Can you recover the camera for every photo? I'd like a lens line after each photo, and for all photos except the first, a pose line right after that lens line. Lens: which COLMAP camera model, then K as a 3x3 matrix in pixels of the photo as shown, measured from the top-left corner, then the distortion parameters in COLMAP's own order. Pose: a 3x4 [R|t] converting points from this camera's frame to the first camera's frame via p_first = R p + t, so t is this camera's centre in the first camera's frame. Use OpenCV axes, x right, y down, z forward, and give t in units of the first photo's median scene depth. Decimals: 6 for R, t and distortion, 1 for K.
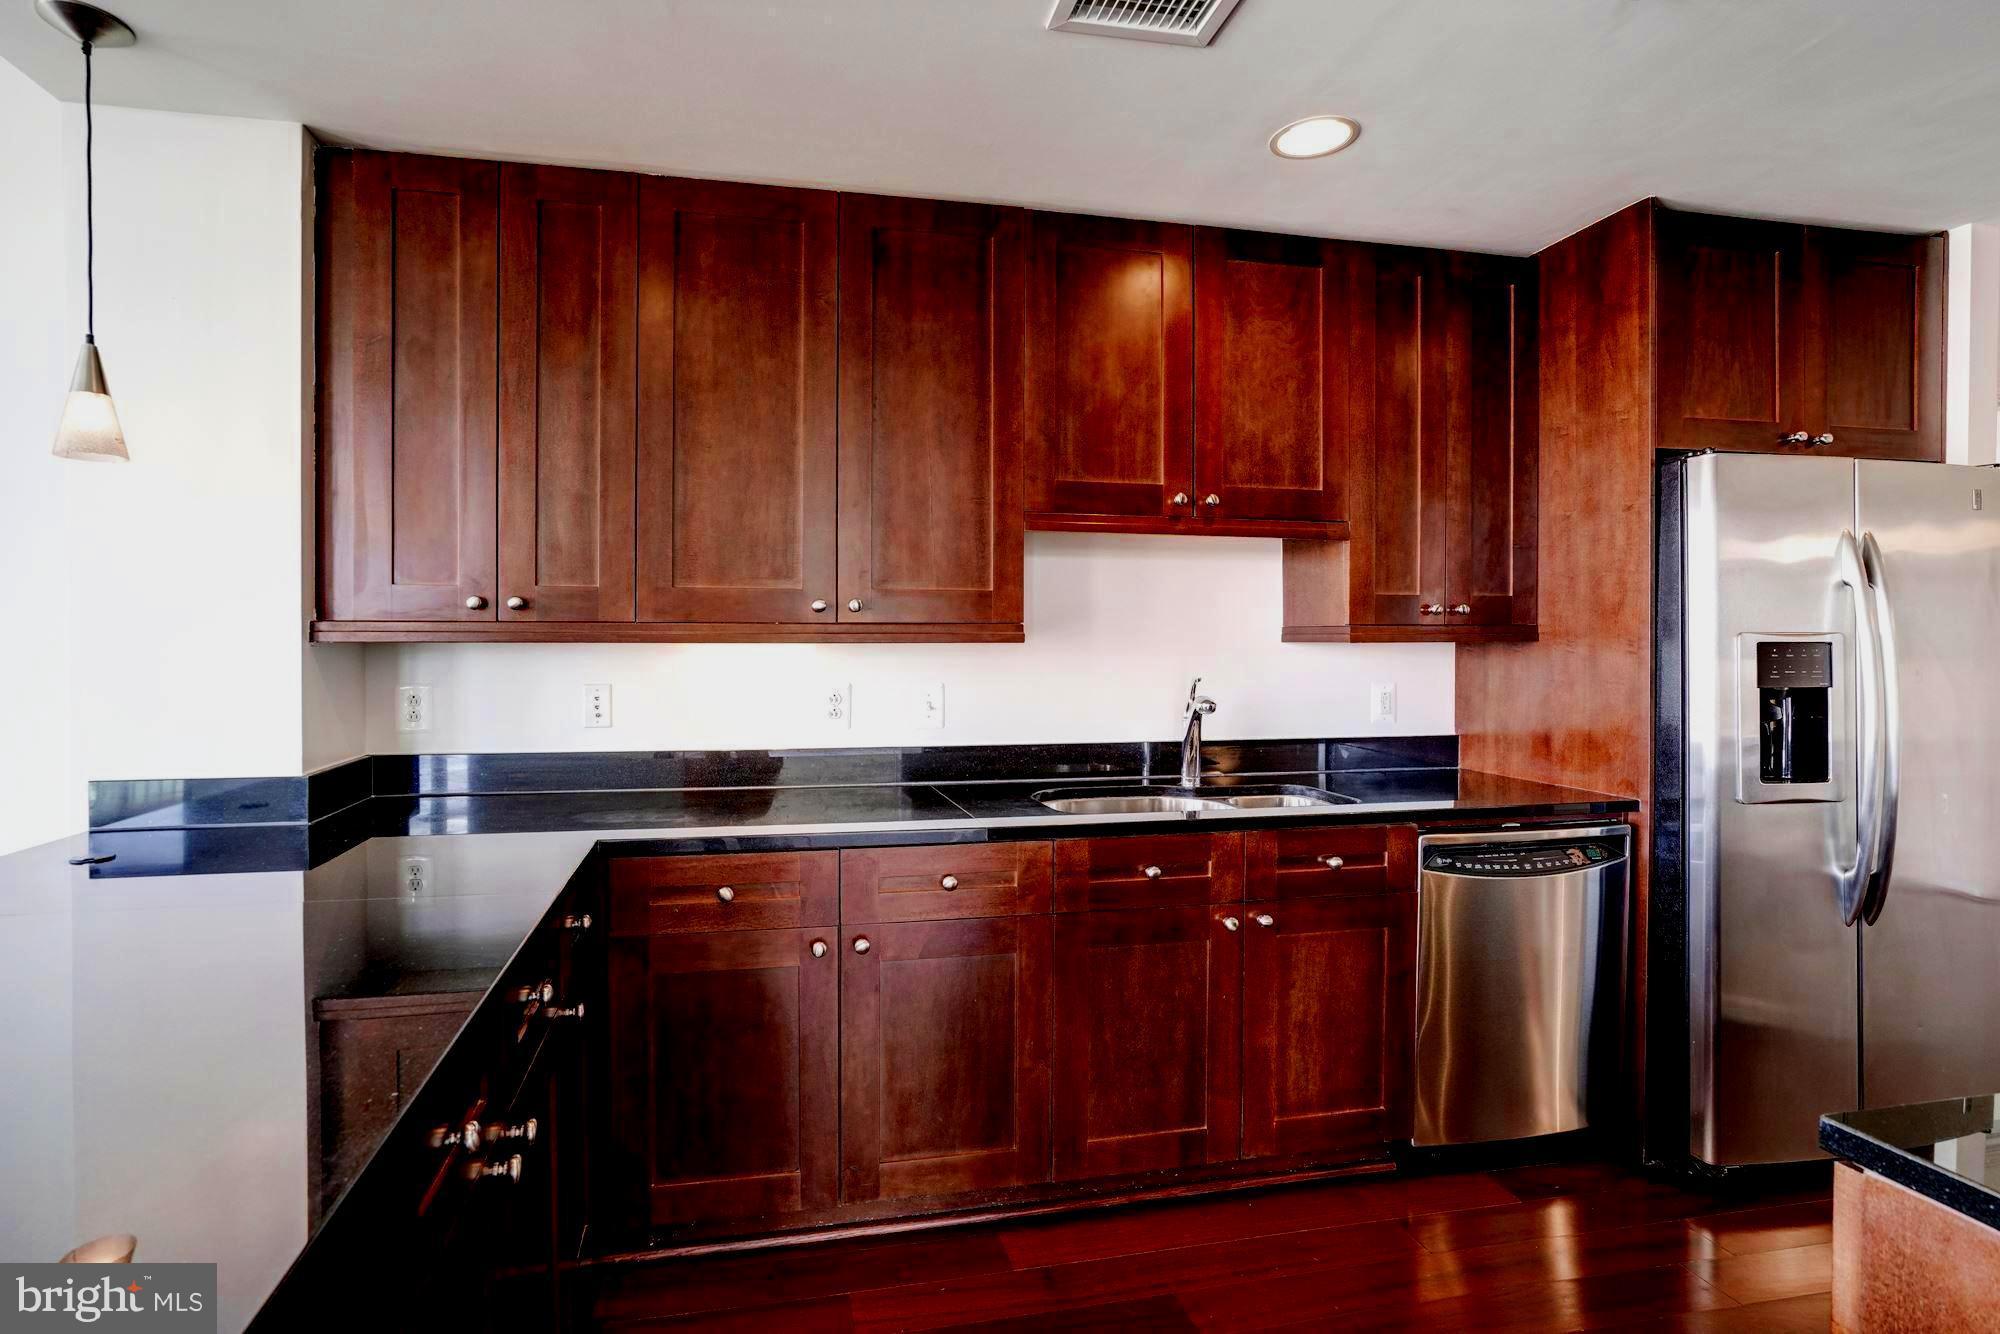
lens RADIAL K [[885.9, 0, 1000.0], [0, 885.9, 667.0], [0, 0, 1]] dist [-0.061343, 0.000463]
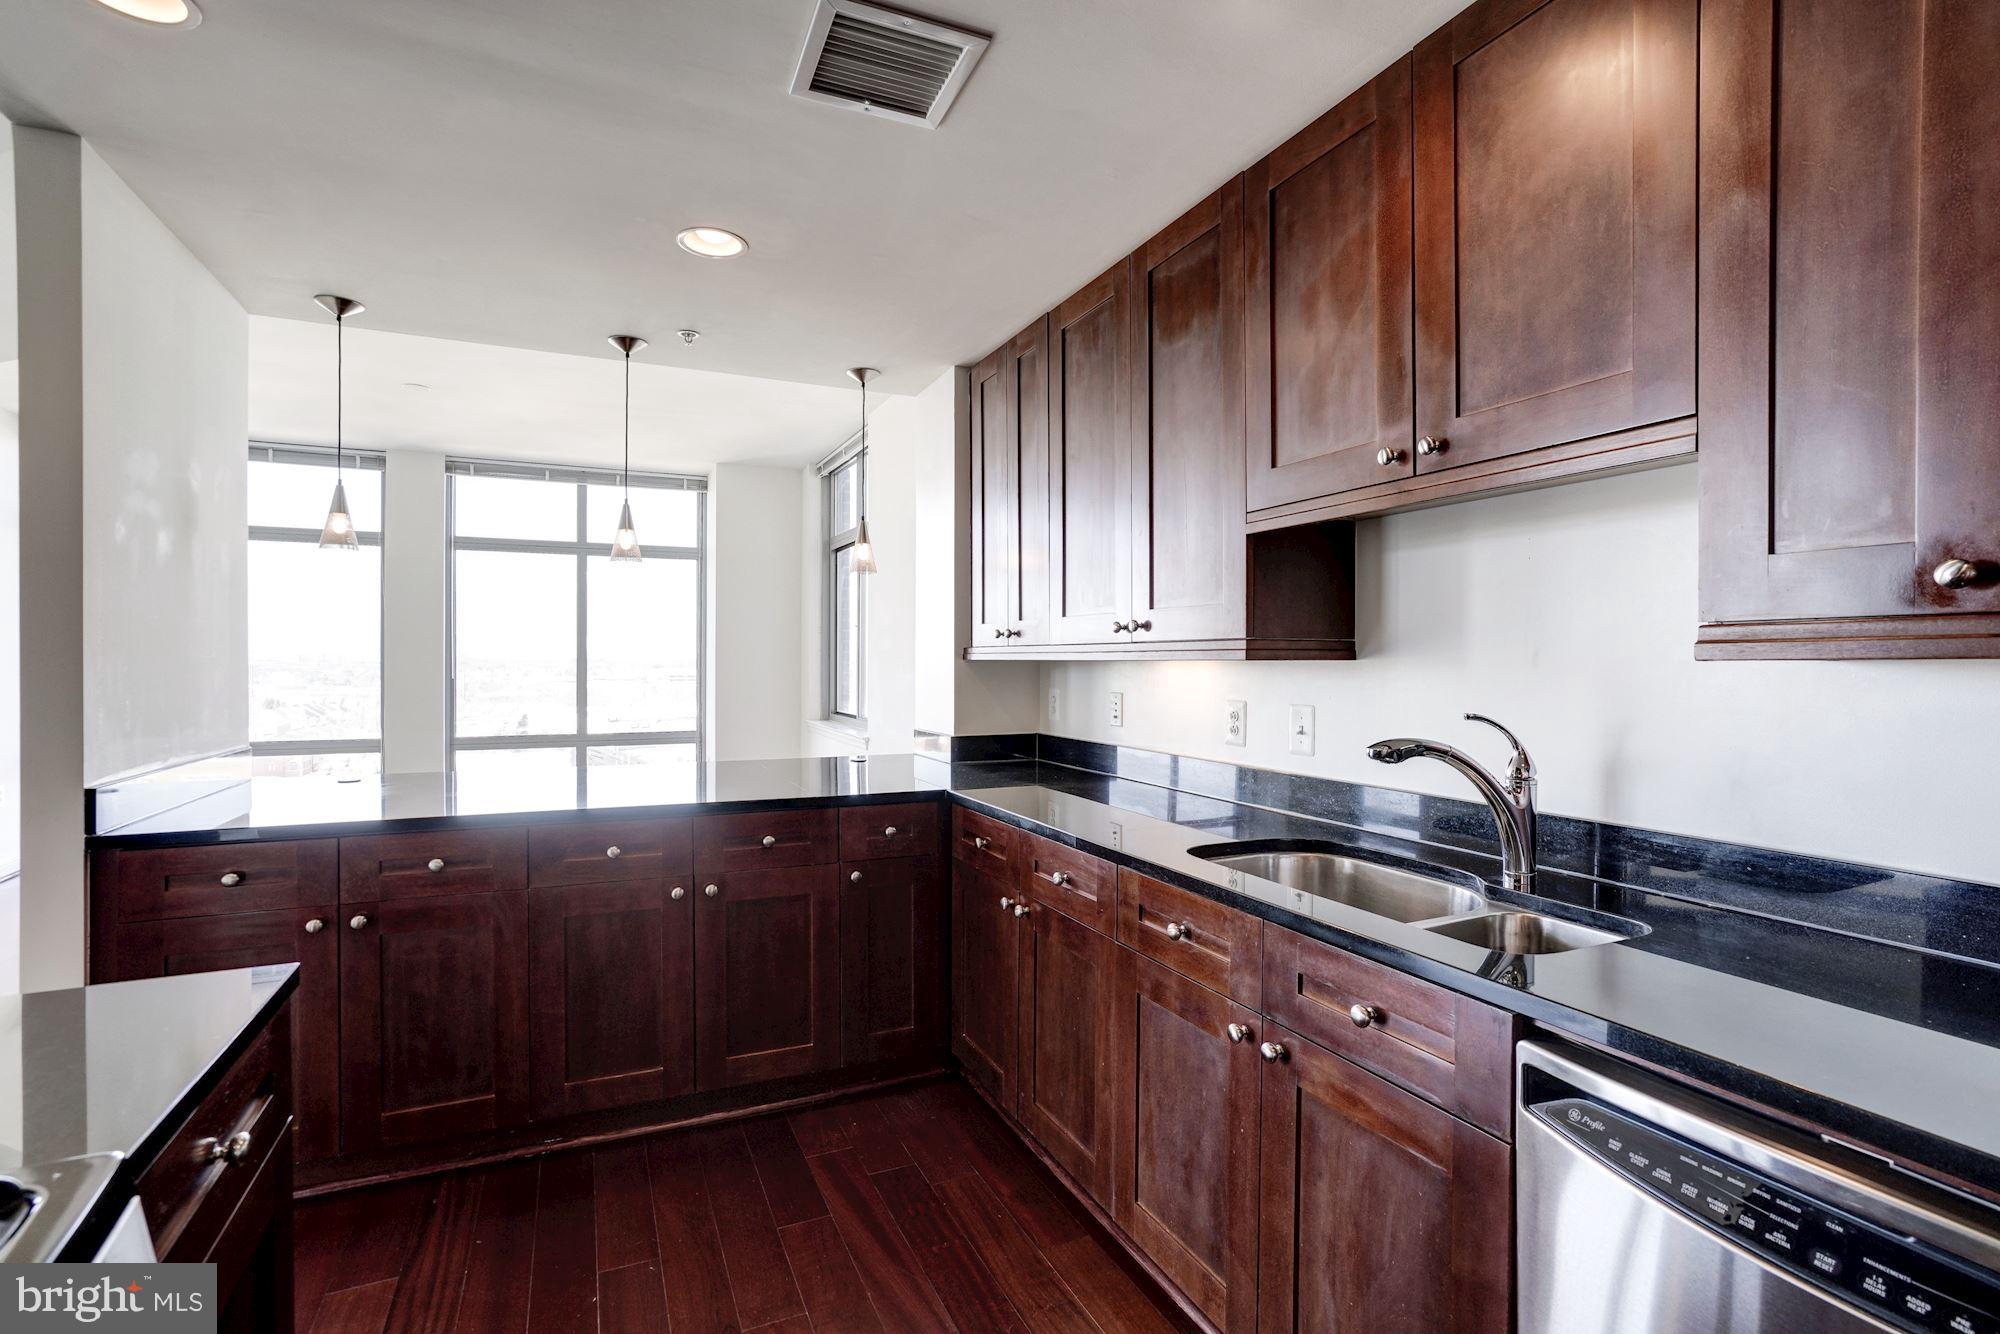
lens RADIAL K [[934.2, 0, 1008.5], [0, 934.2, 673.4], [0, 0, 1]] dist [-0.051290, 0.015563]
pose [[0.229249, 0.012075, -0.973293, 0.905428], [-0.013615, 0.999865, 0.009198, -0.021051], [0.973273, 0.011143, 0.229382, 0.567558]]
